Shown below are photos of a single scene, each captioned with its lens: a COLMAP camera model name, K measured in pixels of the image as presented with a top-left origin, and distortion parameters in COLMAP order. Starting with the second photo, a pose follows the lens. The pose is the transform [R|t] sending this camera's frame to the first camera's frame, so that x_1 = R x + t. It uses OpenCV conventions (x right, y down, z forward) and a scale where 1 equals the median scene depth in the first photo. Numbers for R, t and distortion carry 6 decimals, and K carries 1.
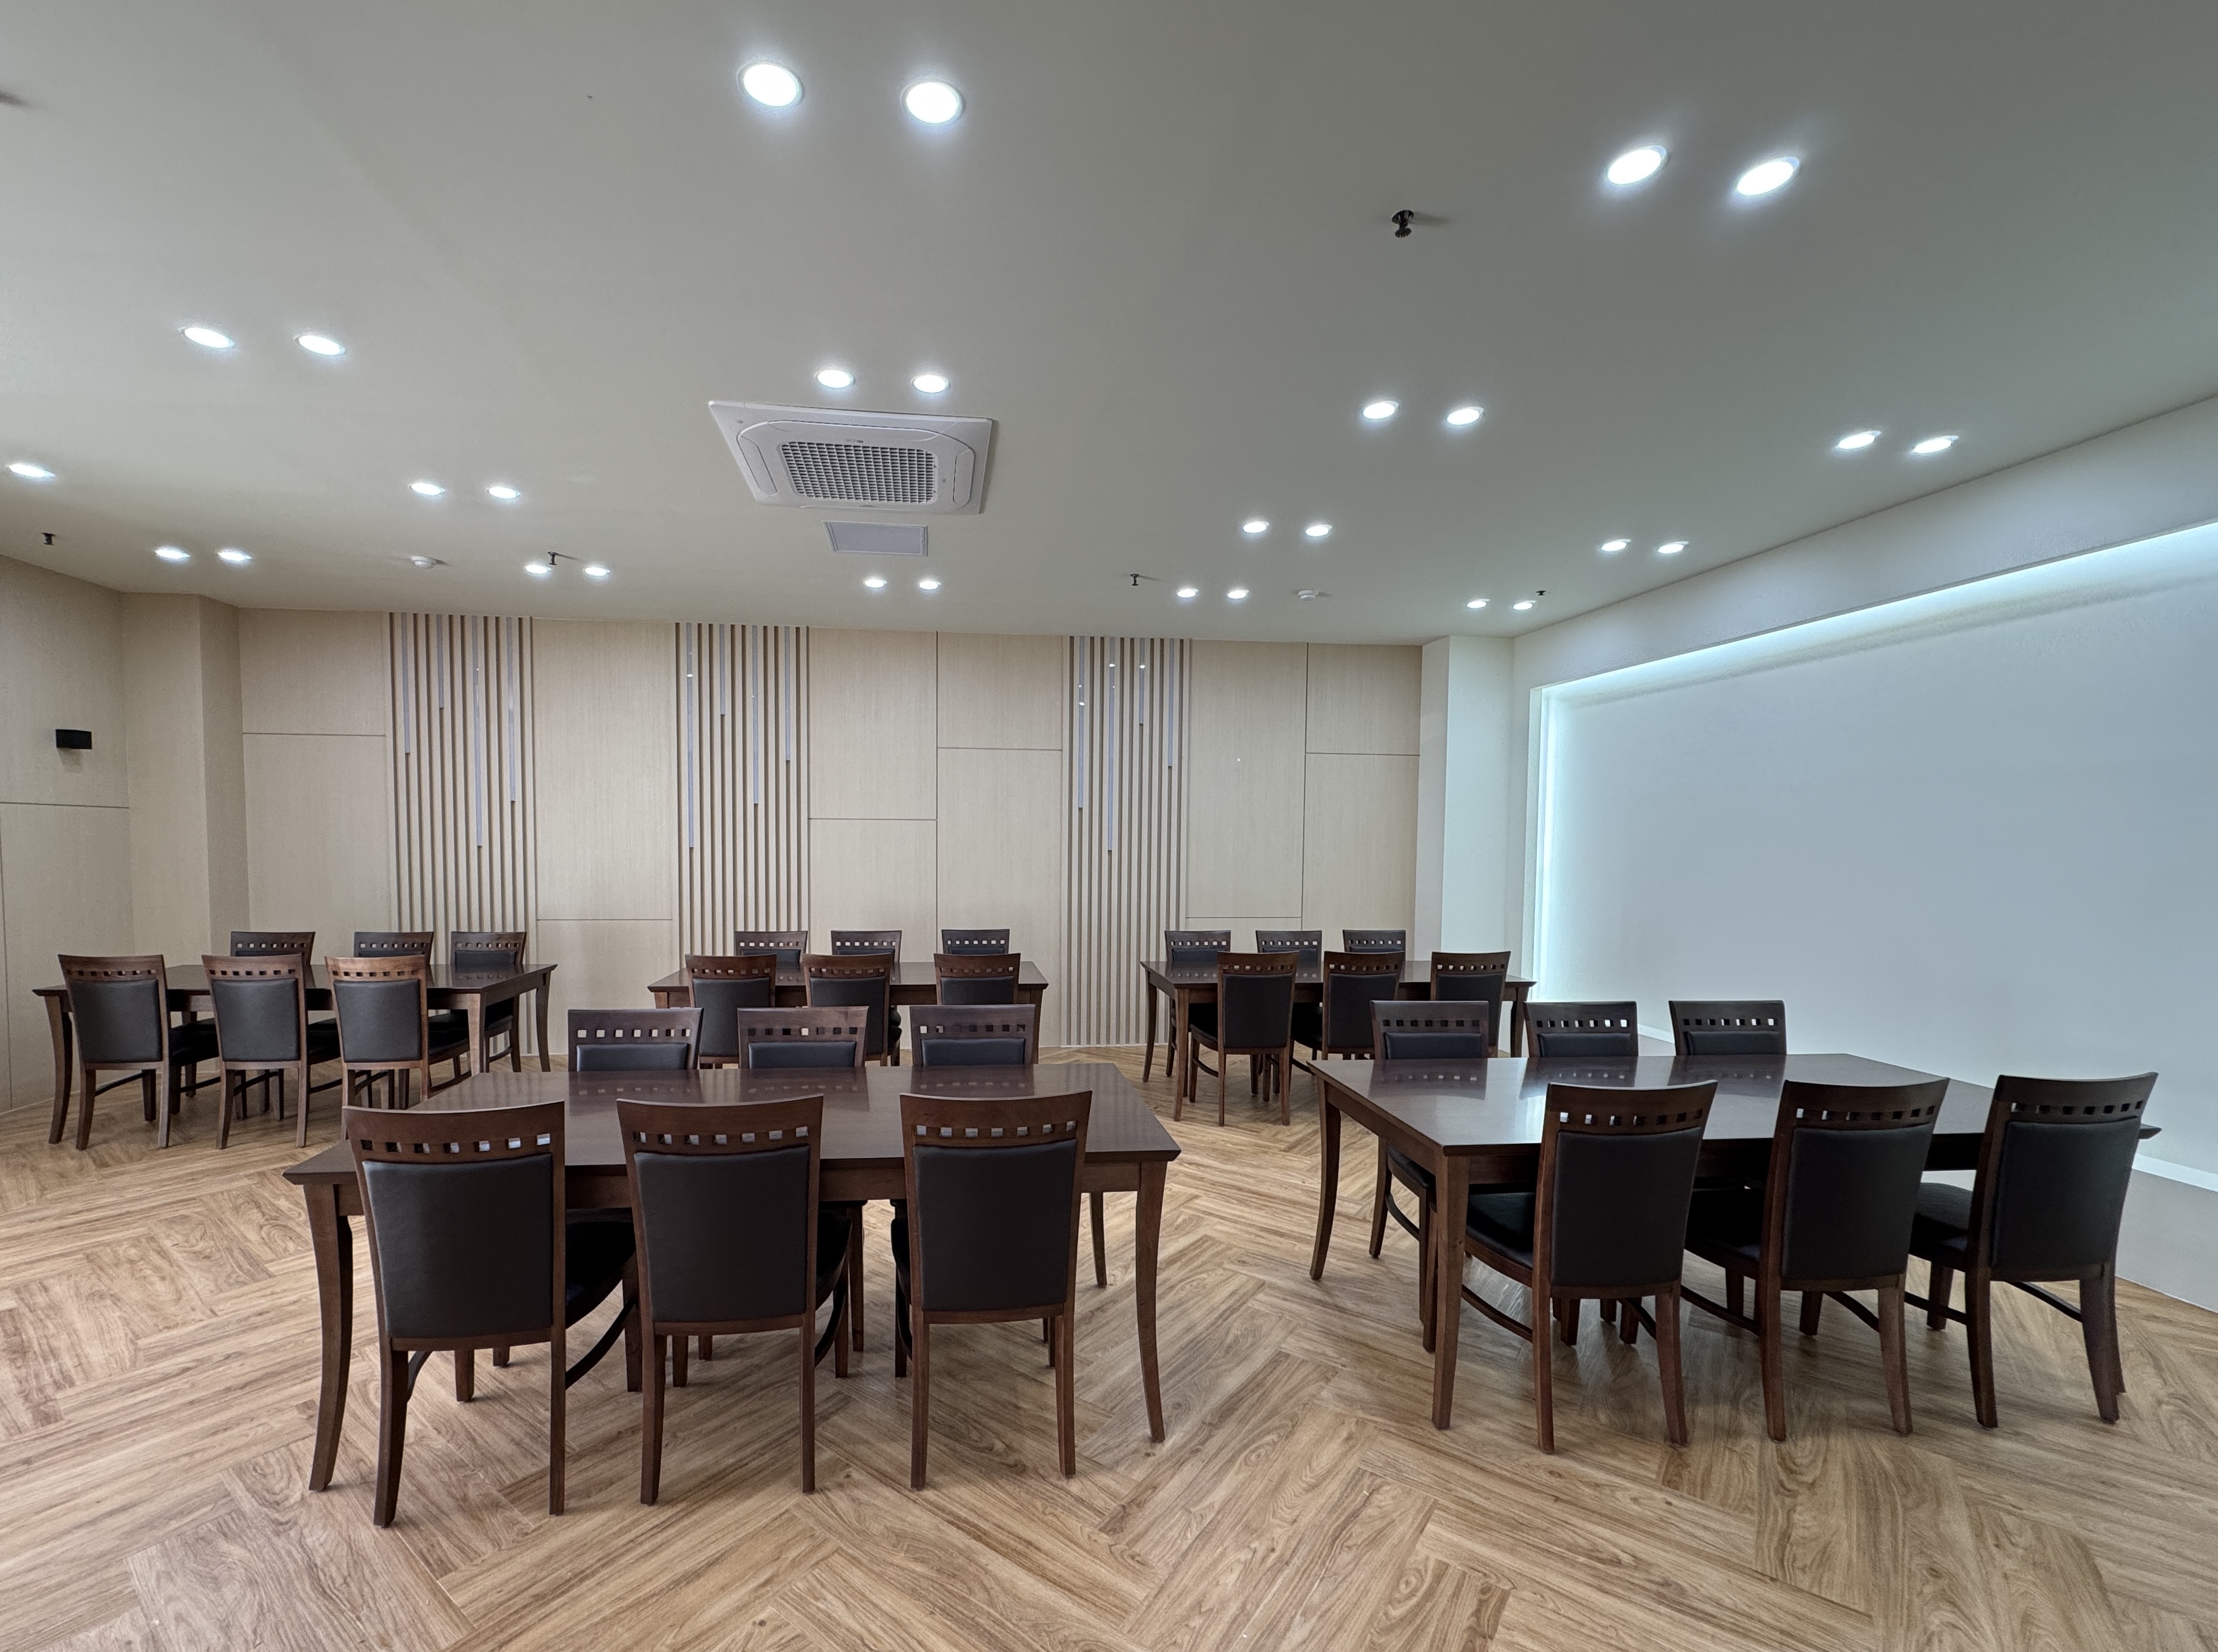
lens RADIAL K [[894.2, 0, 1107.1], [0, 894.2, 872.7], [0, 0, 1]] dist [-0.001556, -0.000448]
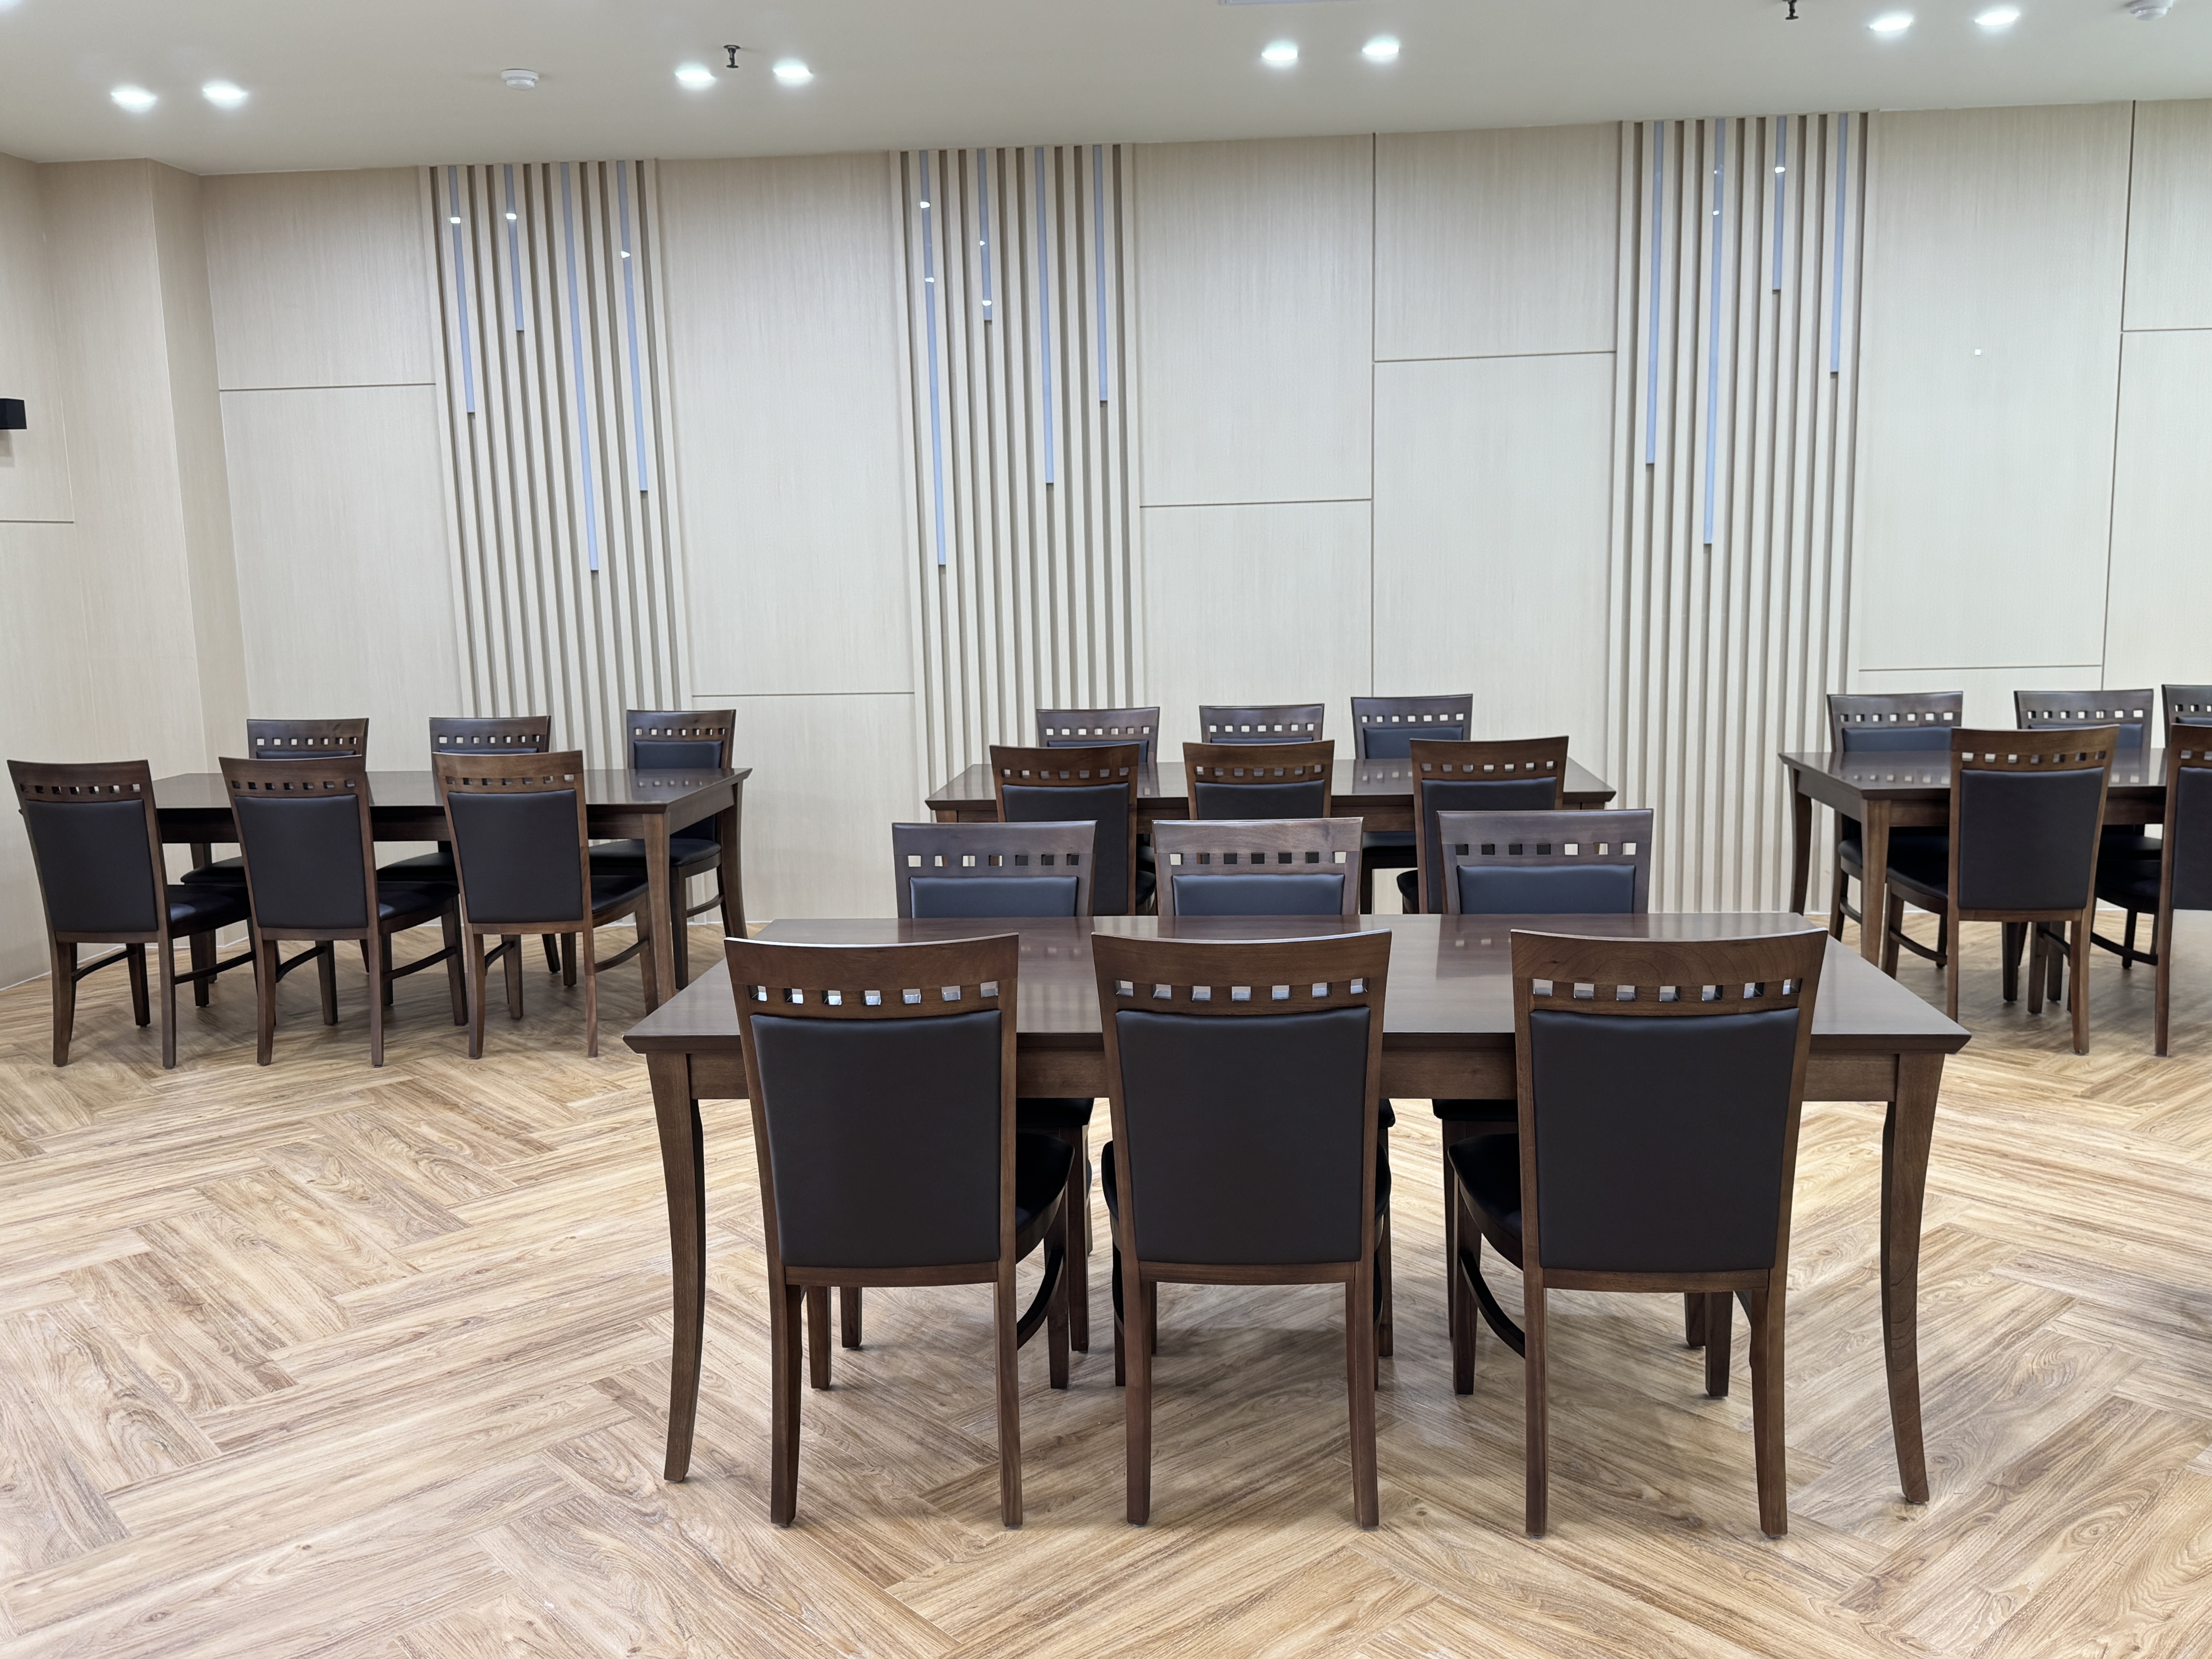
lens RADIAL K [[1872.5, 0, 1180.8], [0, 1872.5, 833.4], [0, 0, 1]] dist [0.089306, -0.150595]
pose [[0.982364, -0.002537, -0.186963, -0.193245], [0.024139, 0.993261, 0.113355, 0.020214], [0.185415, -0.115869, 0.975805, -0.307803]]
